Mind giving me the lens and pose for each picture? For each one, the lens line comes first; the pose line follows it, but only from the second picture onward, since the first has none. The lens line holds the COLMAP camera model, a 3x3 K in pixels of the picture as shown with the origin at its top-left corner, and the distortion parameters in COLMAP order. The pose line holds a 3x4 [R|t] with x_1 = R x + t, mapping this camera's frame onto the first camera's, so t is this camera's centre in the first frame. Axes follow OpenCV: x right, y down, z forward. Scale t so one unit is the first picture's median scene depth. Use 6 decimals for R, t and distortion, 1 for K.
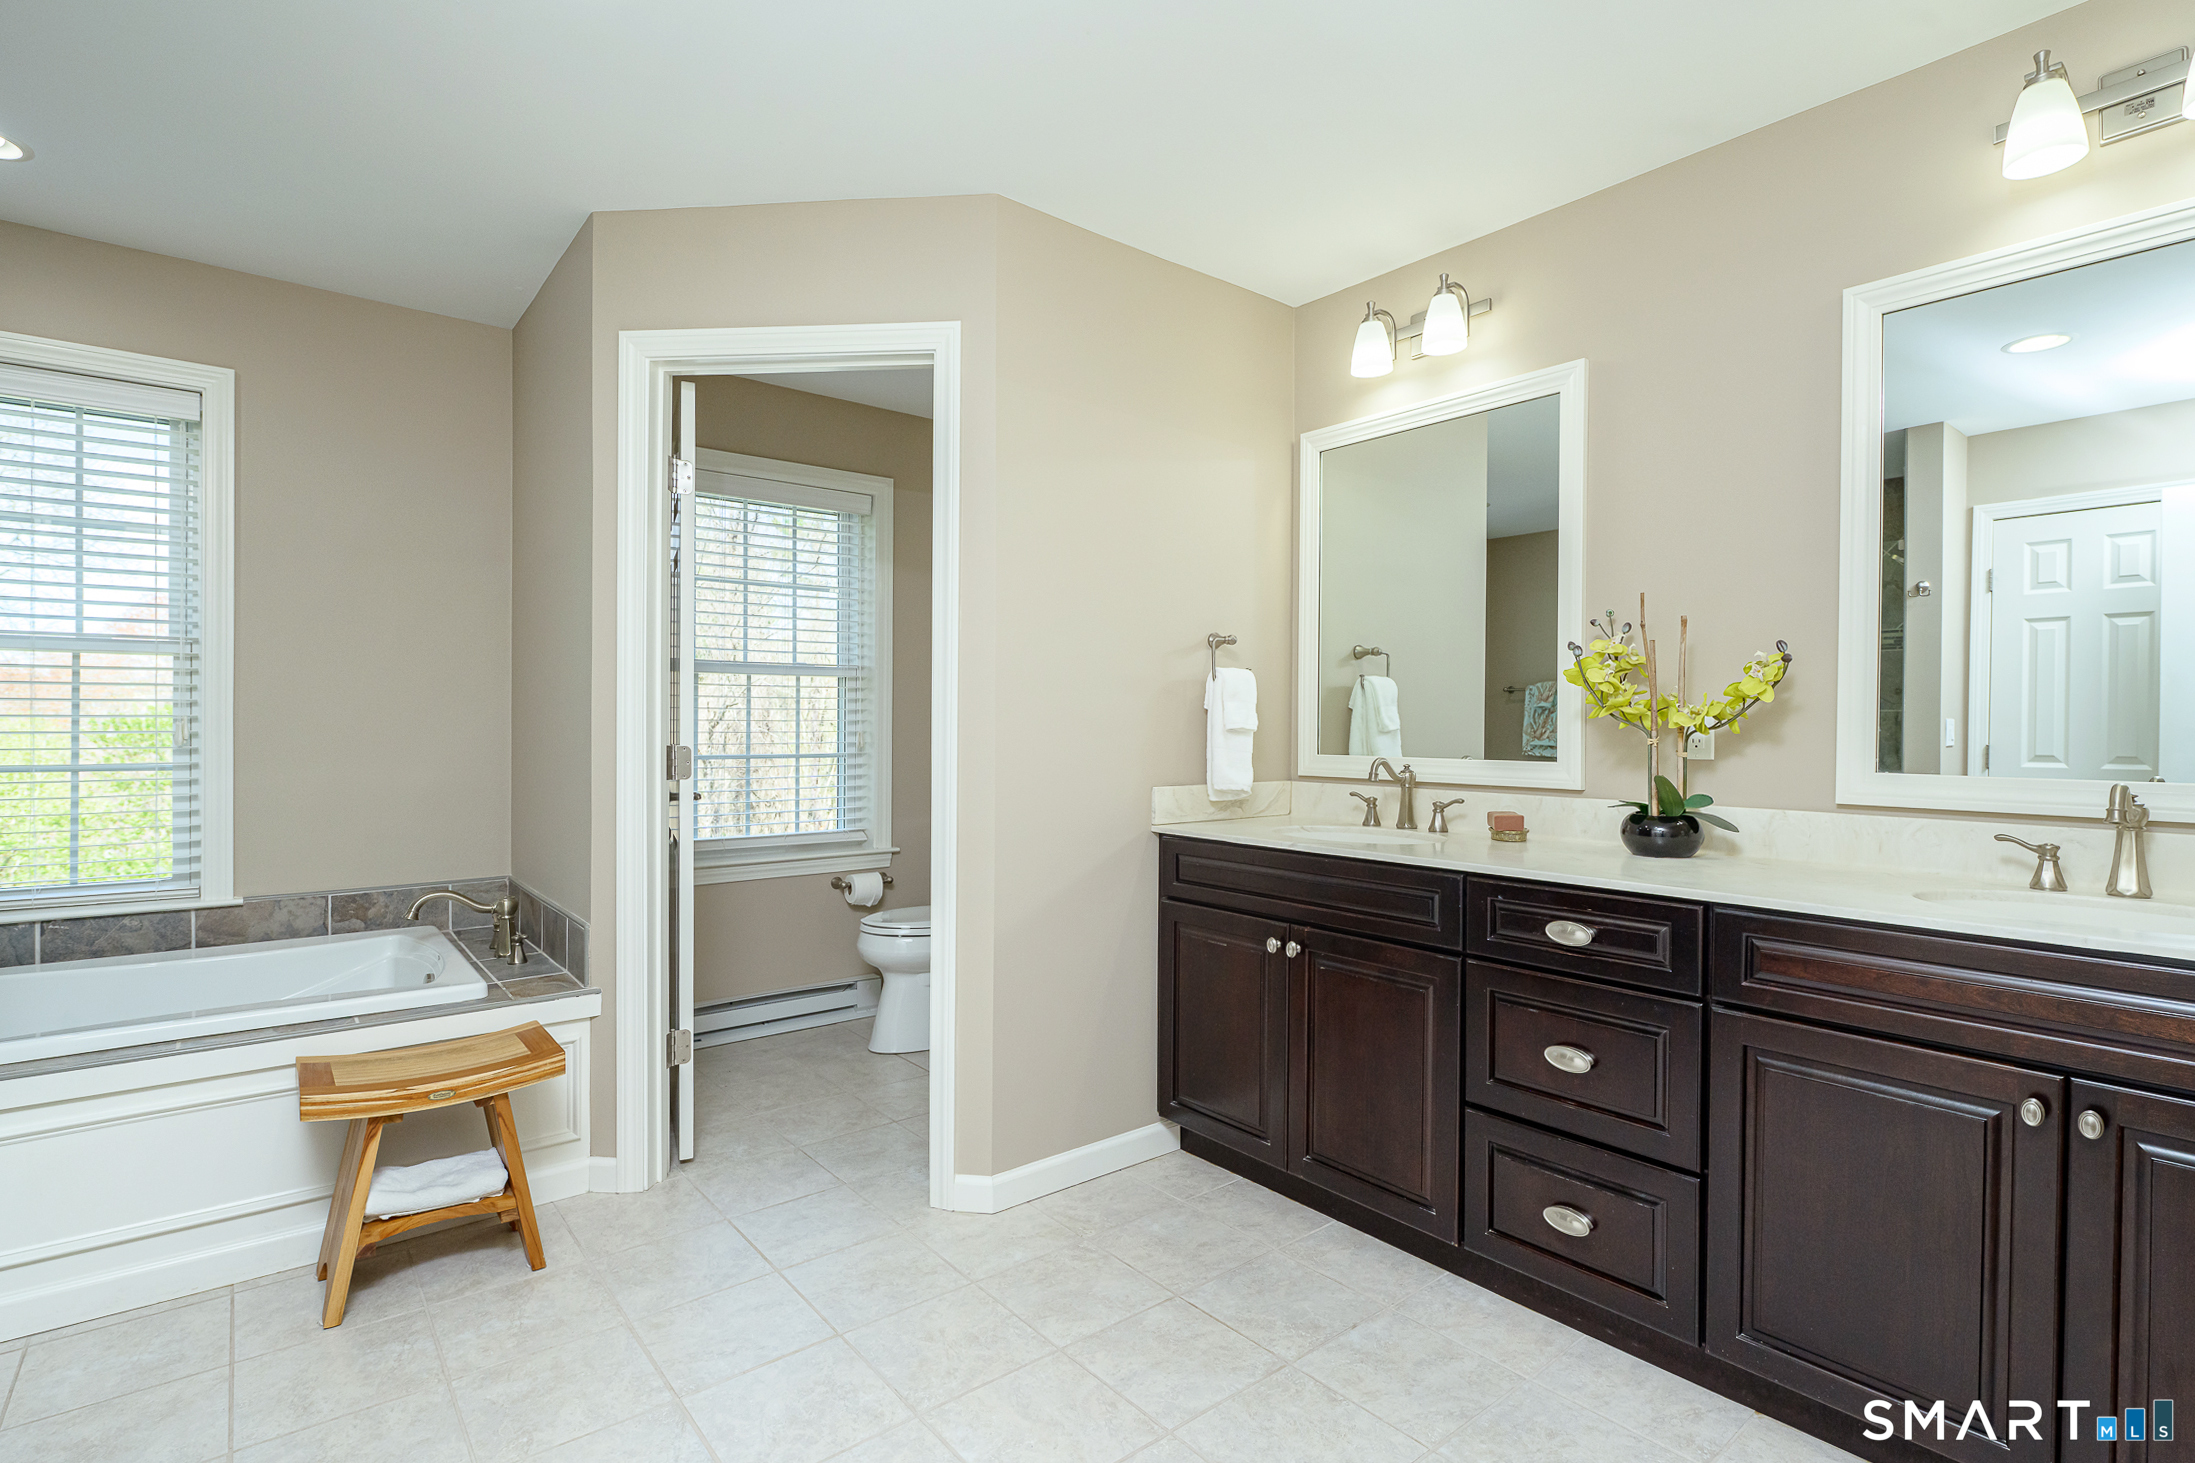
lens RADIAL K [[1043.7, 0, 1098.2], [0, 1043.7, 733.4], [0, 0, 1]] dist [-0.008981, 0.000151]
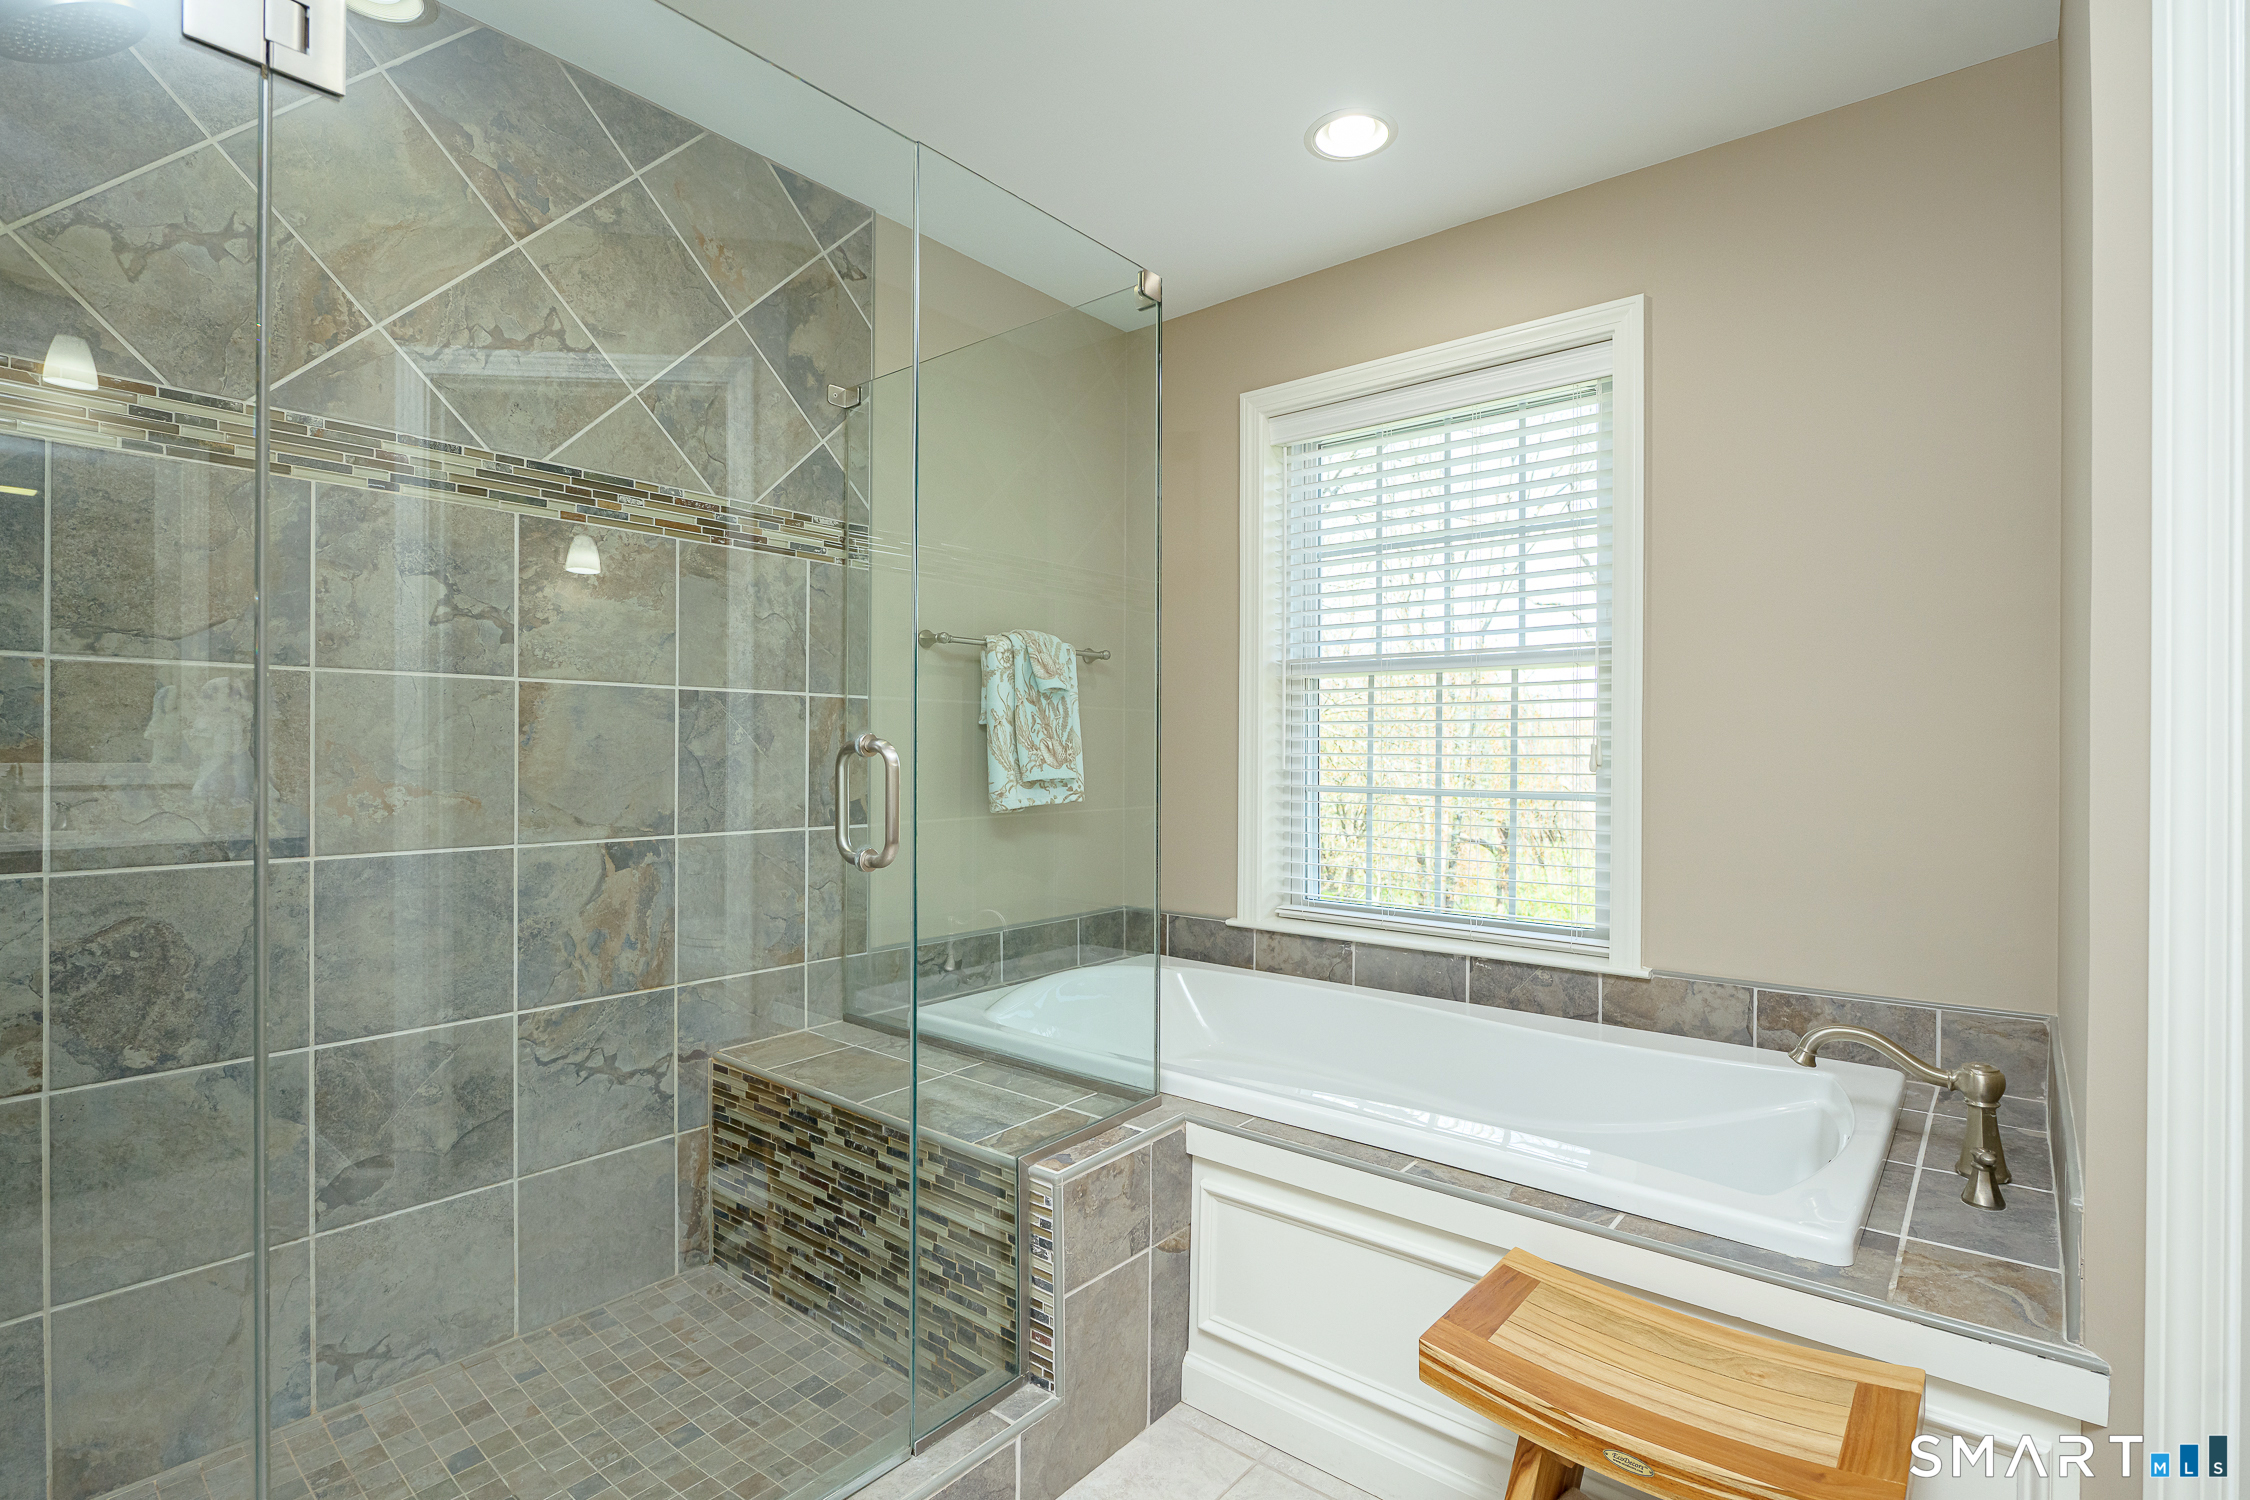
lens RADIAL K [[1069.9, 0, 1126.7], [0, 1069.9, 750.7], [0, 0, 1]] dist [-0.008981, 0.000151]
pose [[0.189068, -0.009559, -0.981917, -0.119683], [-0.008168, 0.999903, -0.011307, 0.007377], [0.981930, 0.010158, 0.188972, 0.474453]]
